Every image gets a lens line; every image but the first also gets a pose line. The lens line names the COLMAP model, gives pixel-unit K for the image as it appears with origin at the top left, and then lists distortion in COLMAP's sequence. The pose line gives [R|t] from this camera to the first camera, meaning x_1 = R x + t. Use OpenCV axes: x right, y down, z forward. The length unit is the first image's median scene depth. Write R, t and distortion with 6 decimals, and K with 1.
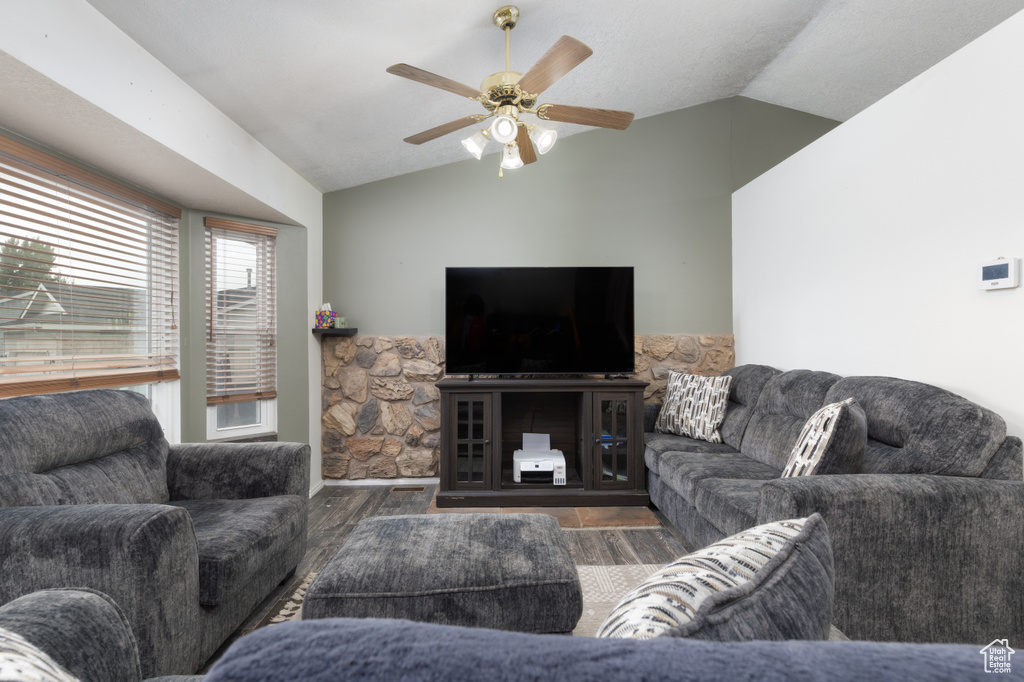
lens RADIAL K [[463.1, 0, 512.0], [0, 463.1, 341.0], [0, 0, 1]] dist [0.012886, 0.000274]
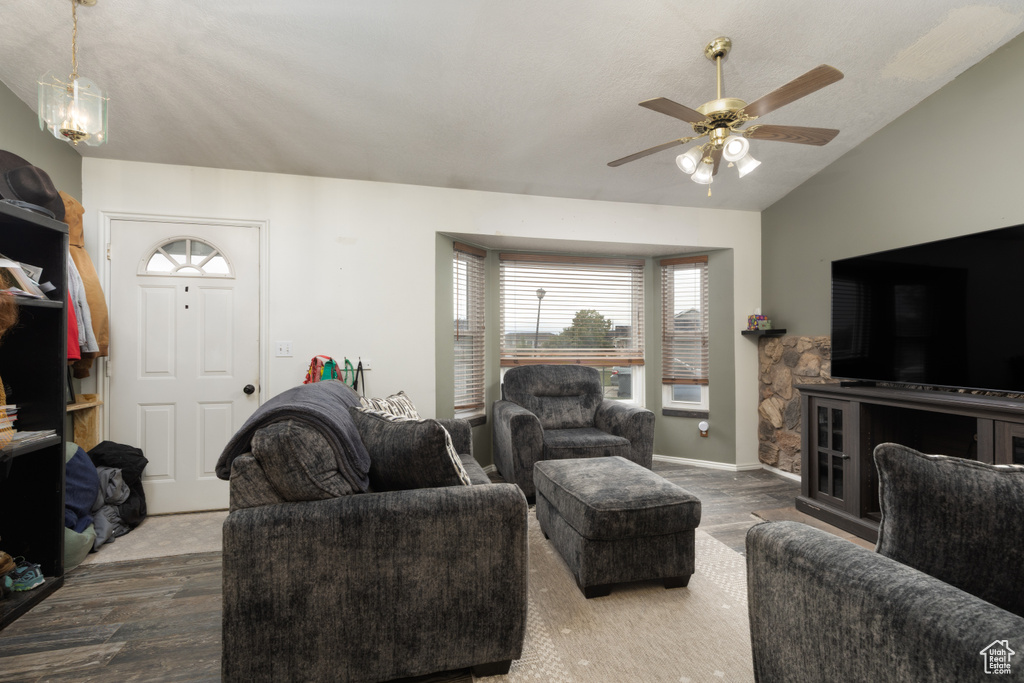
lens RADIAL K [[452.4, 0, 519.5], [0, 452.4, 340.1], [0, 0, 1]] dist [0.003807, -0.000091]
pose [[0.216467, -0.002362, -0.976287, 0.624350], [0.002062, 0.999996, -0.001962, -0.001975], [0.976288, -0.001588, 0.216471, 0.204271]]
